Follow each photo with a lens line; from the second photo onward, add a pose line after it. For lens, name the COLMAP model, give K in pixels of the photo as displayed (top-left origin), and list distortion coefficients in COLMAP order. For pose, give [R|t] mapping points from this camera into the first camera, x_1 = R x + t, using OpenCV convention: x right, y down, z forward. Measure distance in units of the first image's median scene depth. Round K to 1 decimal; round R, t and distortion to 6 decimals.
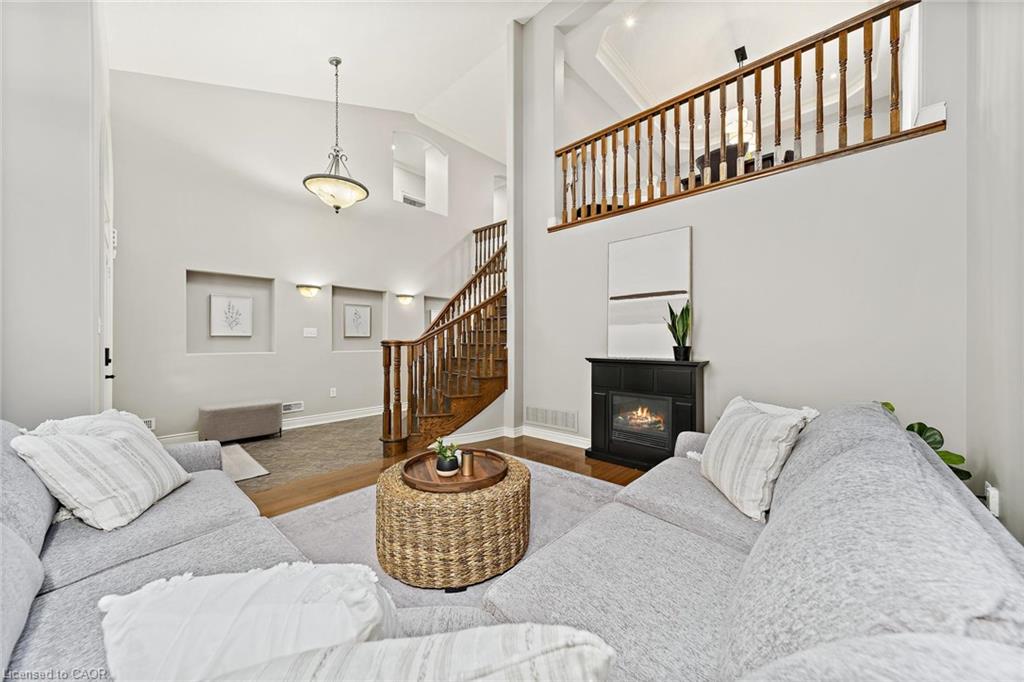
lens RADIAL K [[357.5, 0, 515.2], [0, 357.5, 345.3], [0, 0, 1]] dist [0.000113, -0.000029]
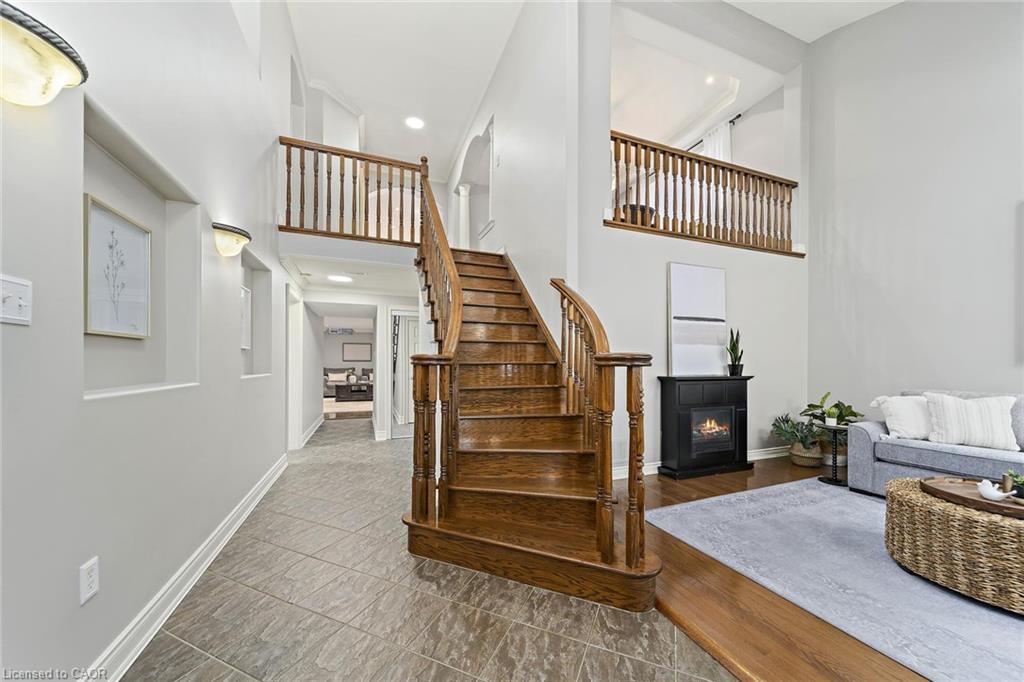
lens RADIAL K [[357.5, 0, 511.7], [0, 357.5, 360.3], [0, 0, 1]] dist [0.000113, -0.000029]
pose [[0.444442, 0.003656, 0.895800, -0.738514], [0.003151, 0.999979, -0.005645, -0.005060], [-0.895802, 0.005332, 0.444422, 0.846559]]
